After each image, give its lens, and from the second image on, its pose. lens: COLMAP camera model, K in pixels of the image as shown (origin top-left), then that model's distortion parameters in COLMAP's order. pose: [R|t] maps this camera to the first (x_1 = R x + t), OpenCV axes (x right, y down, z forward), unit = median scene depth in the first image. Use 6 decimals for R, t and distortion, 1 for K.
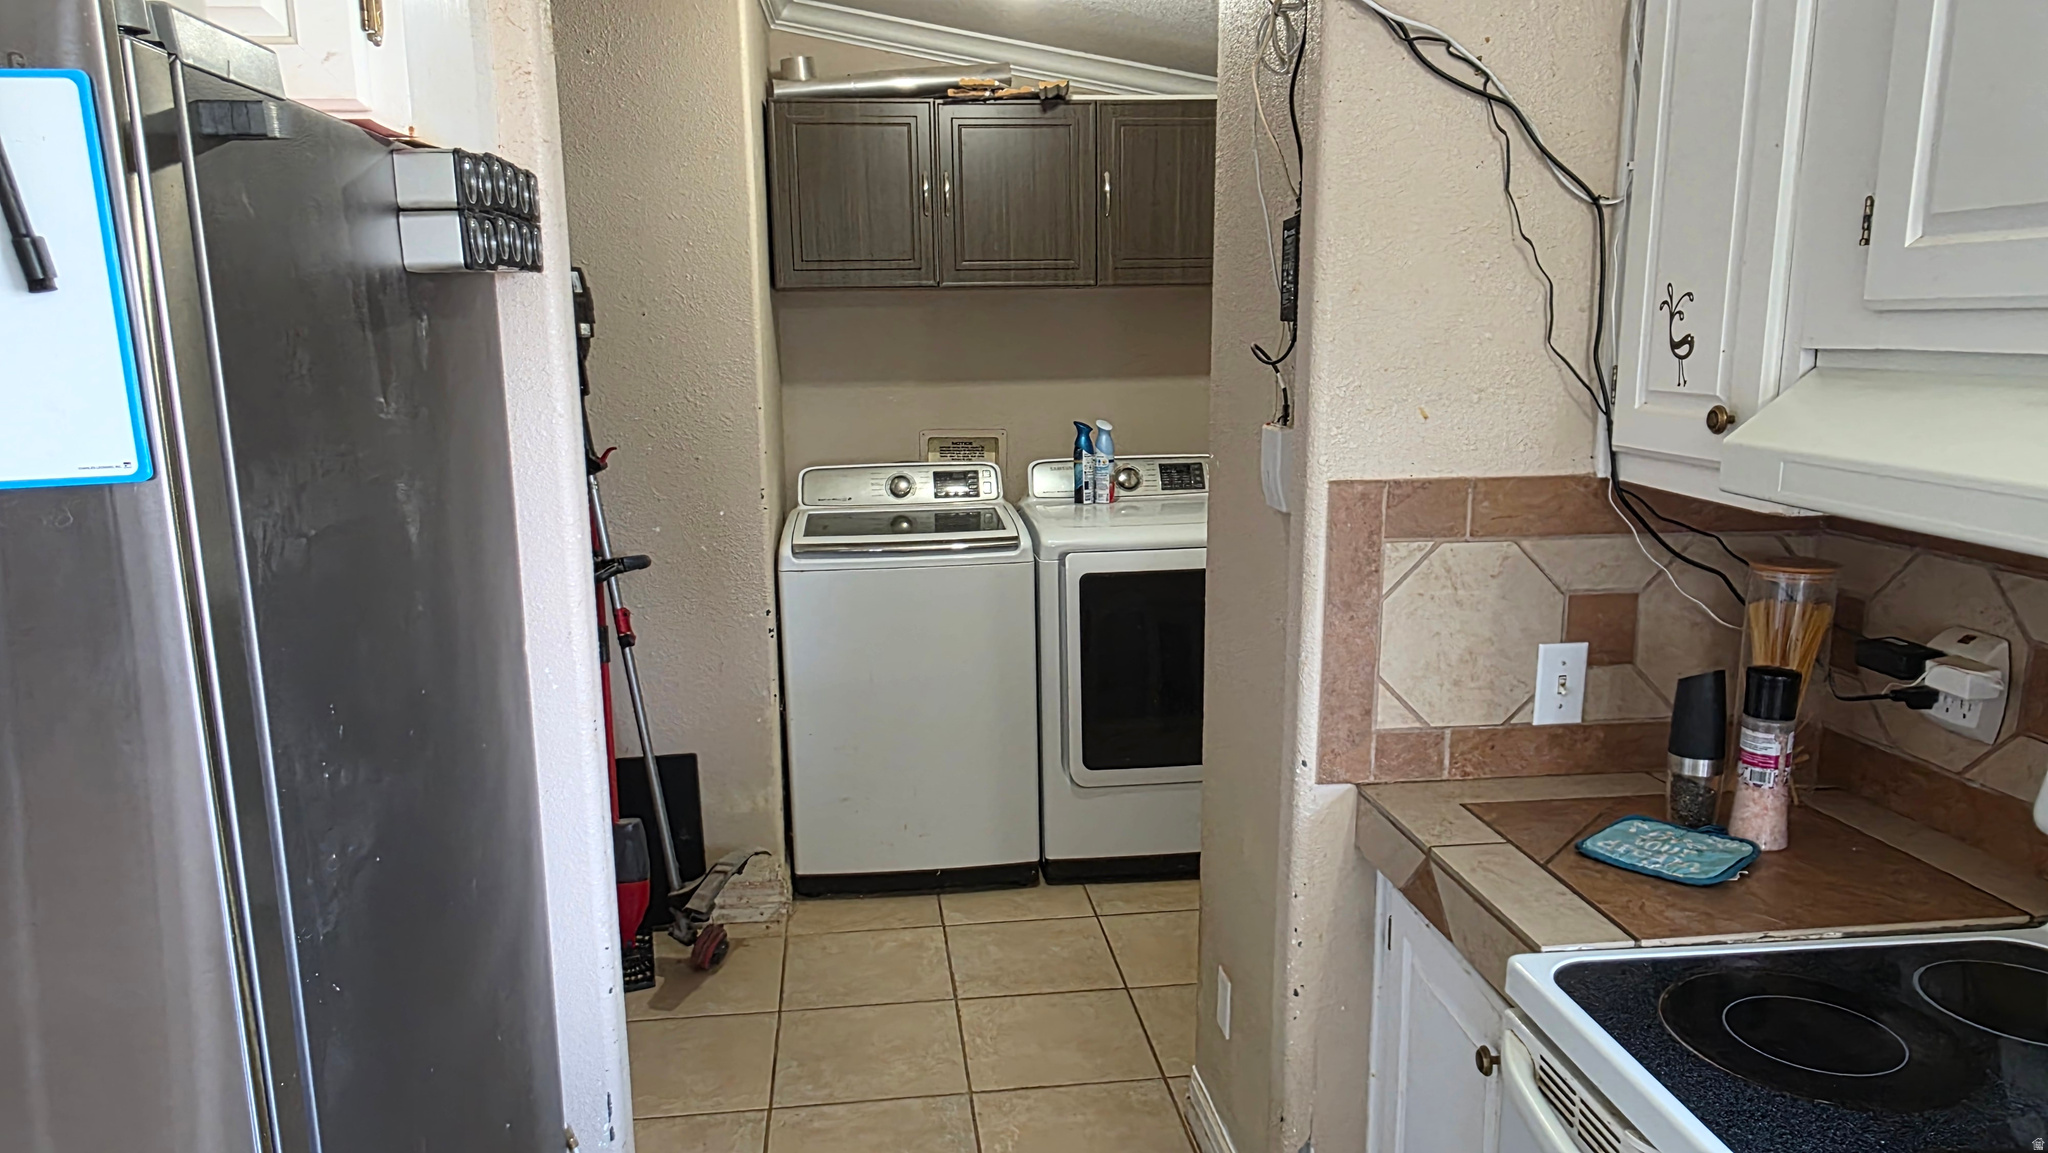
lens RADIAL K [[1374.3, 0, 1025.0], [0, 1374.3, 590.2], [0, 0, 1]] dist [-0.012596, -0.001576]
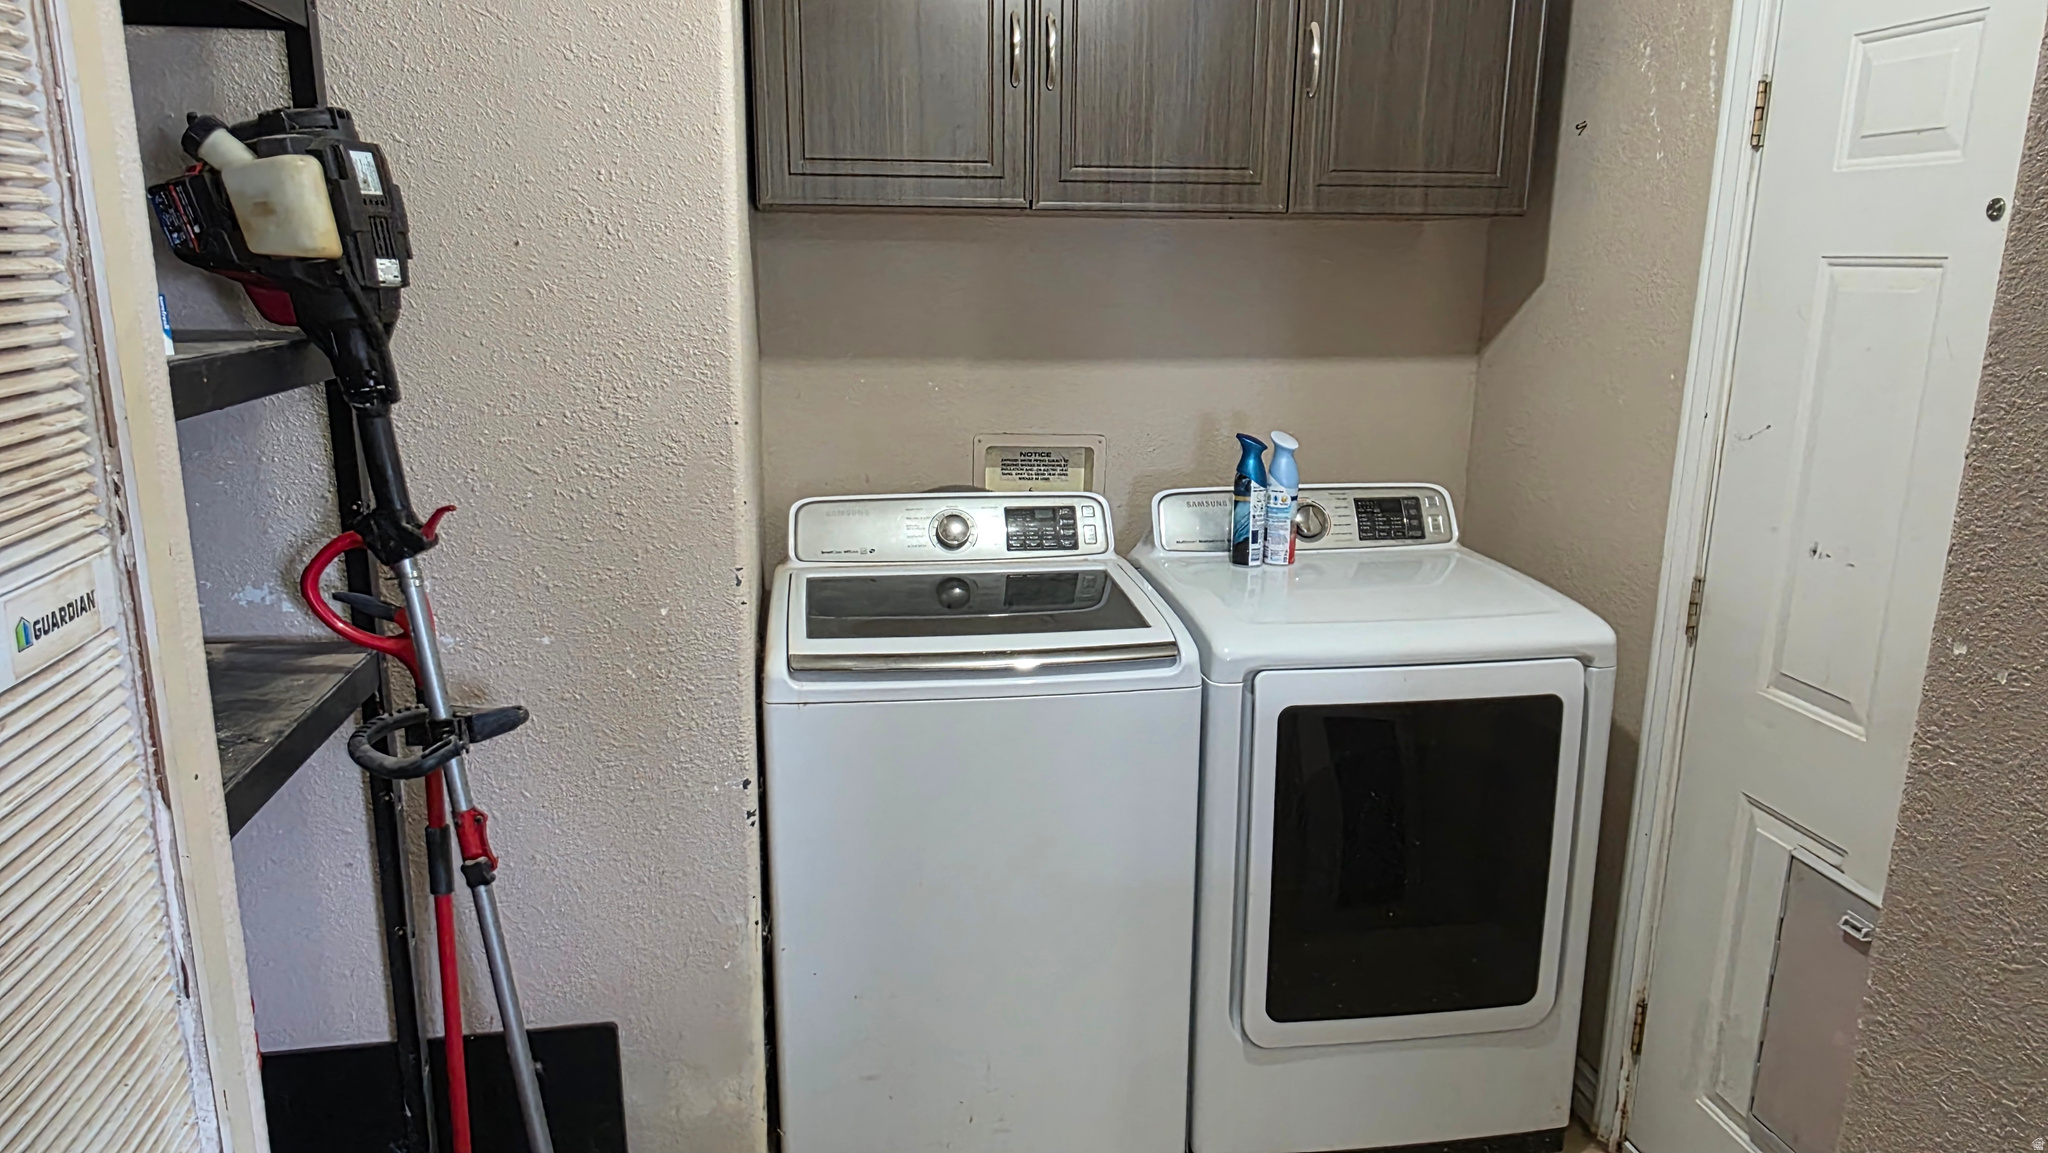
lens RADIAL K [[1374.3, 0, 1019.6], [0, 1374.3, 578.1], [0, 0, 1]] dist [-0.012596, -0.001576]
pose [[0.999214, 0.014523, 0.036890, -0.085453], [-0.015765, 0.999310, 0.033616, -0.077700], [-0.036377, -0.034171, 0.998754, 0.385048]]
